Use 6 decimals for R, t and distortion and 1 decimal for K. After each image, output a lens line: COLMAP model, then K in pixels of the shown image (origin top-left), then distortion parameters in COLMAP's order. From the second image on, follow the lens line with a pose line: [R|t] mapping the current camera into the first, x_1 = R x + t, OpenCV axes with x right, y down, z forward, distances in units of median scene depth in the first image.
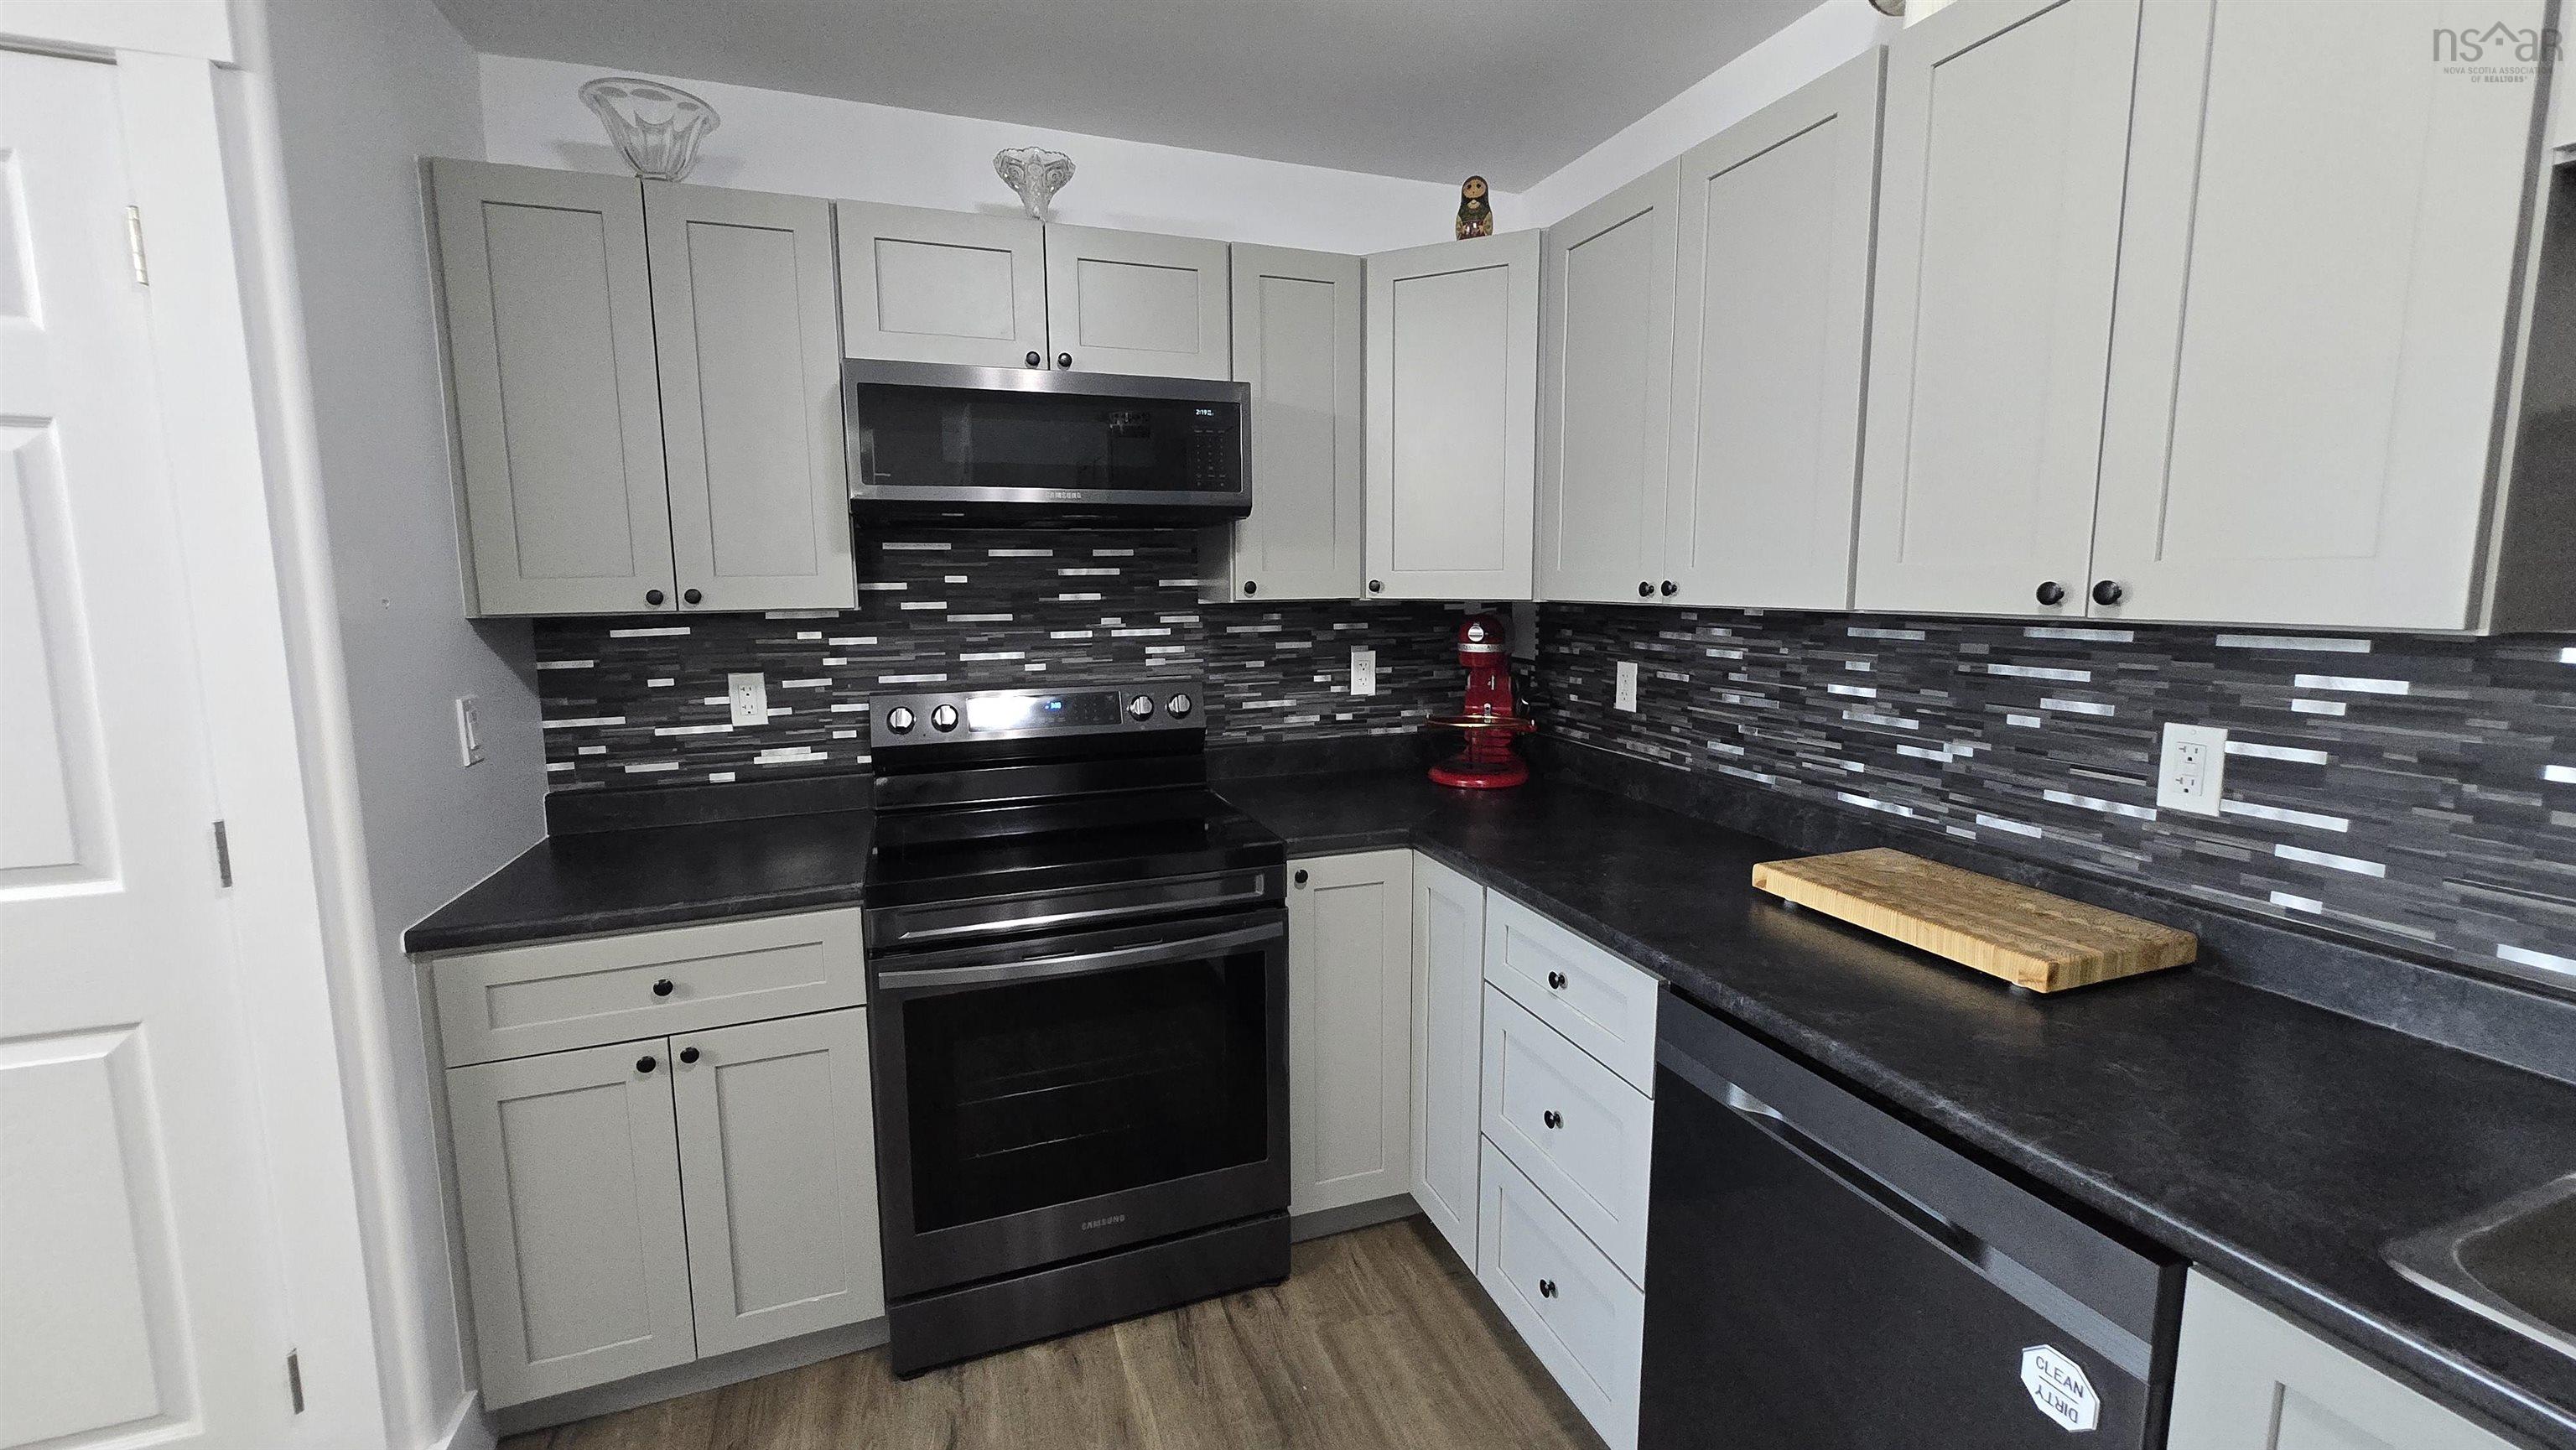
lens RADIAL K [[1015.4, 0, 1284.5], [0, 1015.4, 697.0], [0, 0, 1]] dist [0.002906, -0.000287]
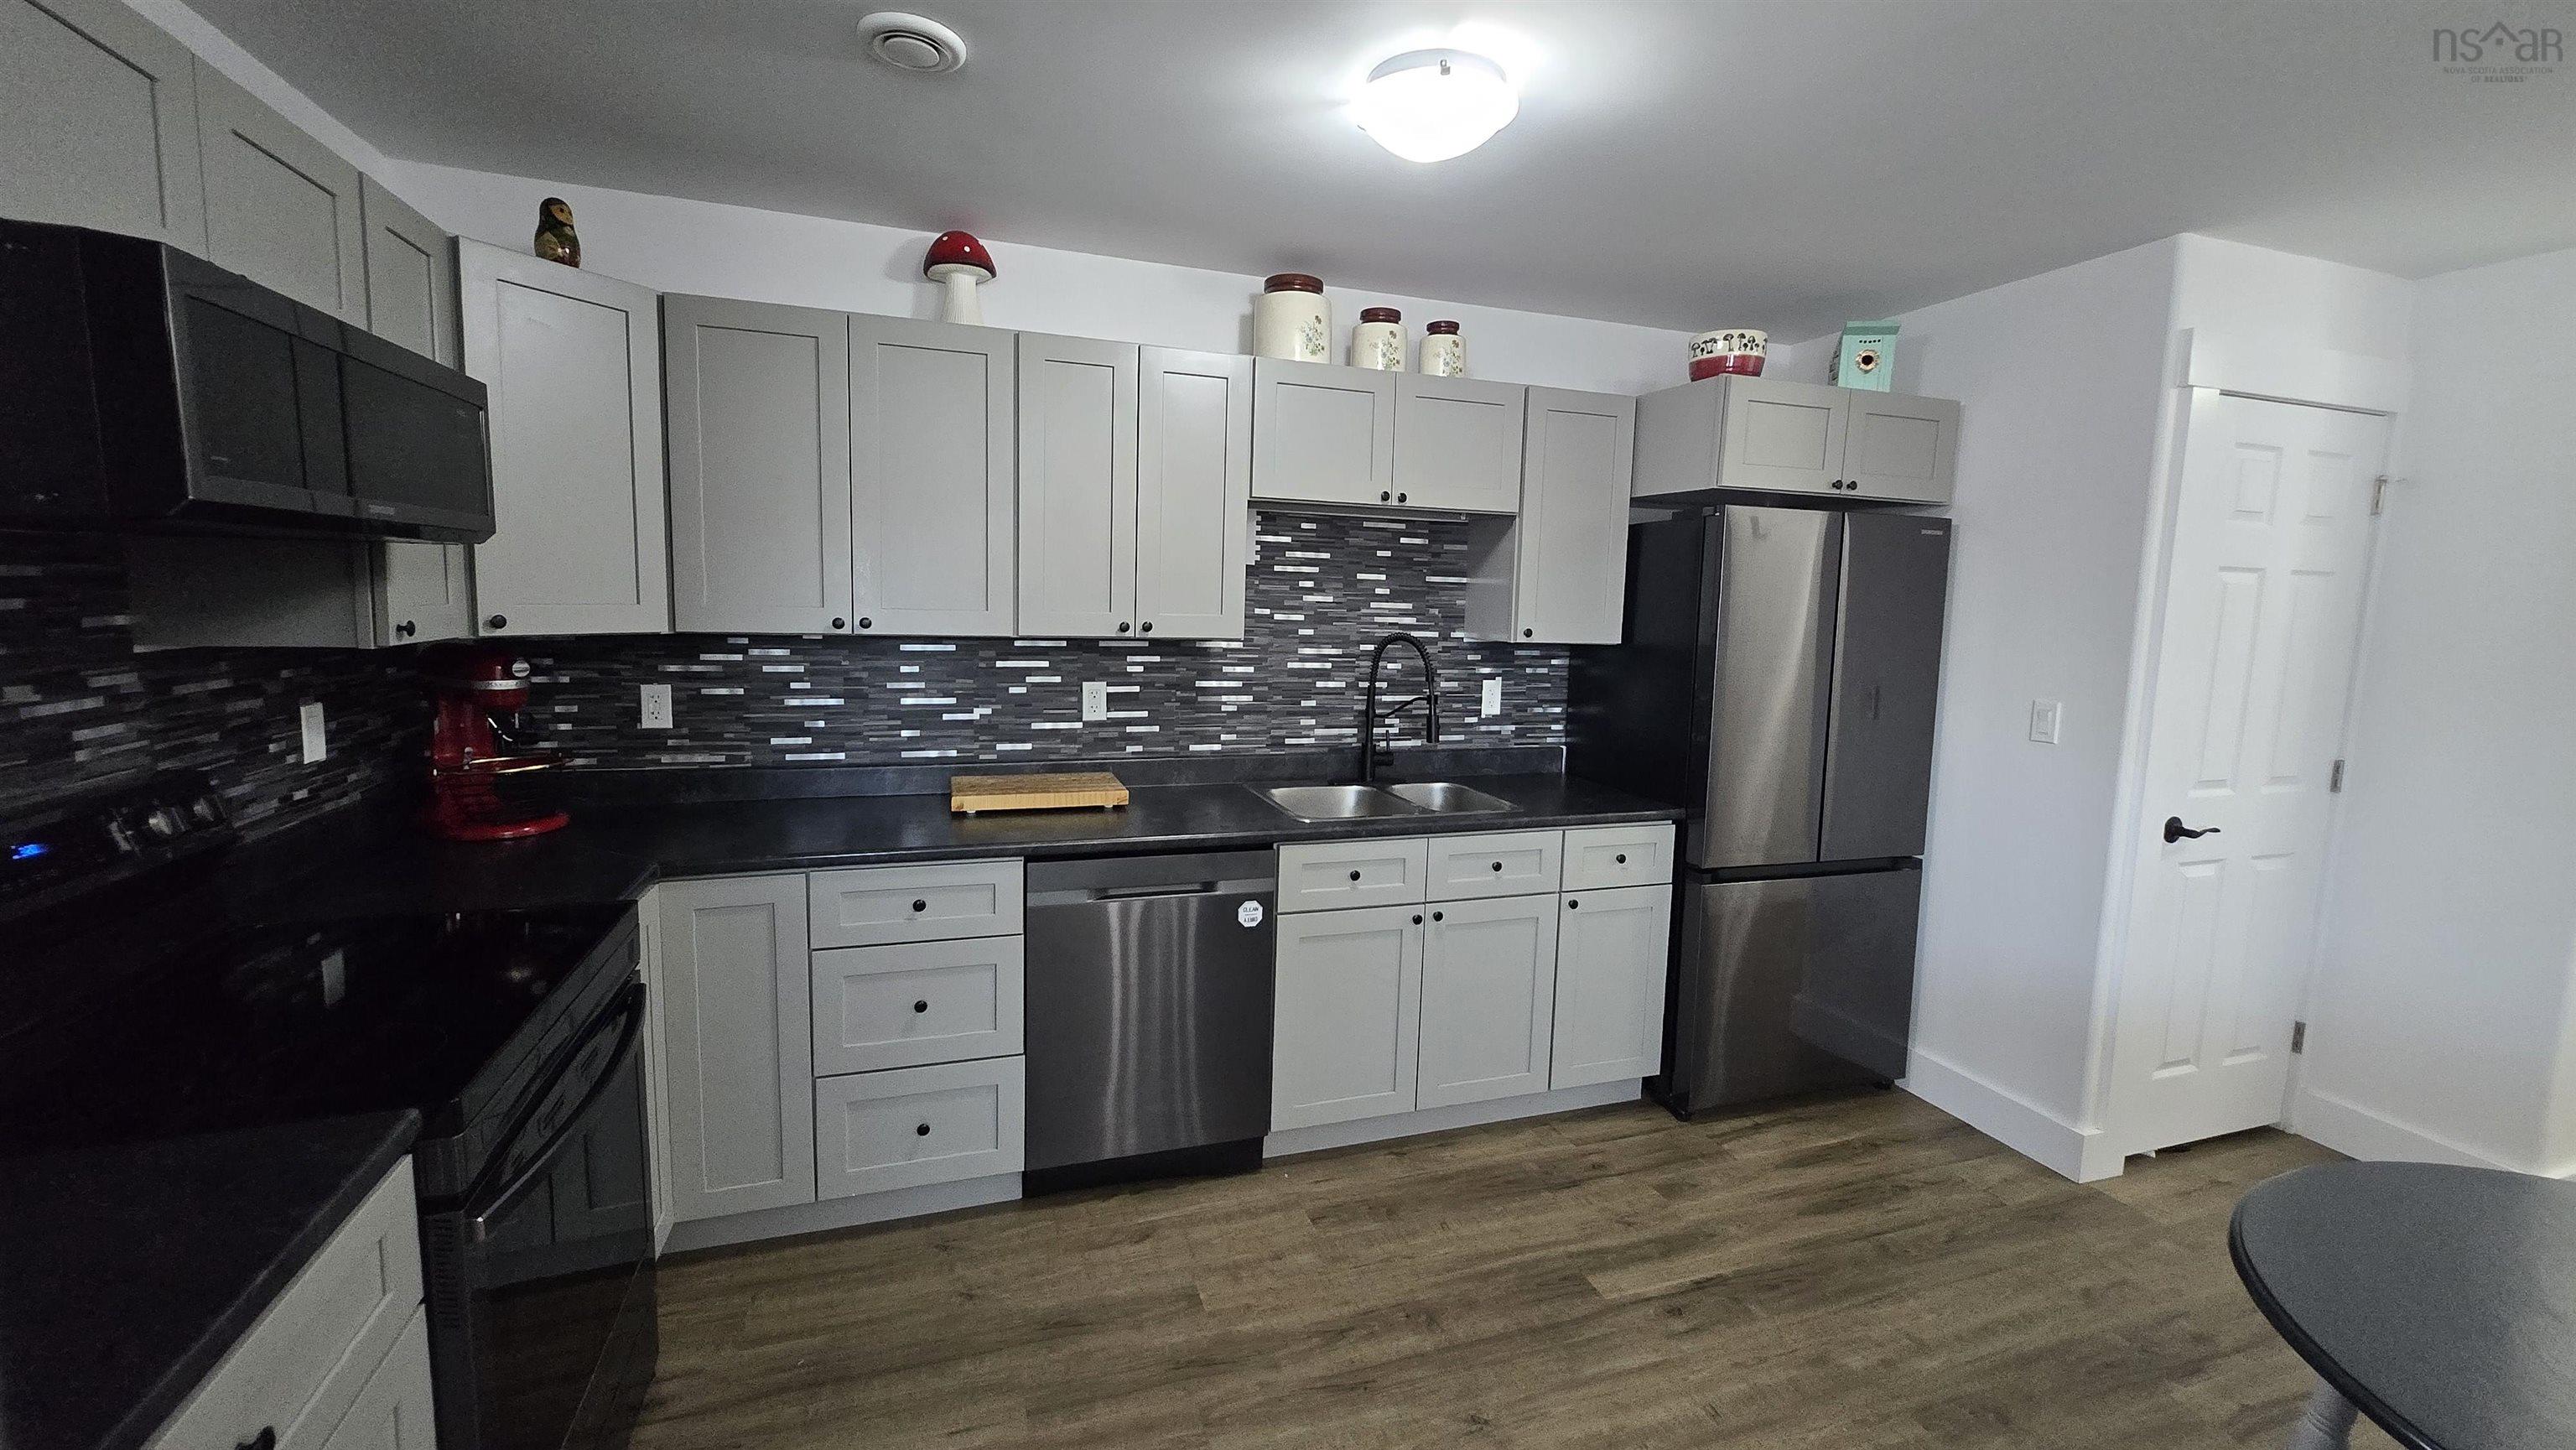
lens RADIAL K [[1015.4, 0, 1284.5], [0, 1015.4, 697.0], [0, 0, 1]] dist [0.002906, -0.000287]
pose [[0.016263, -0.098724, 0.994982, -0.889393], [0.089512, 0.991262, 0.096891, -0.079114], [-0.995853, 0.087487, 0.024957, 0.355309]]
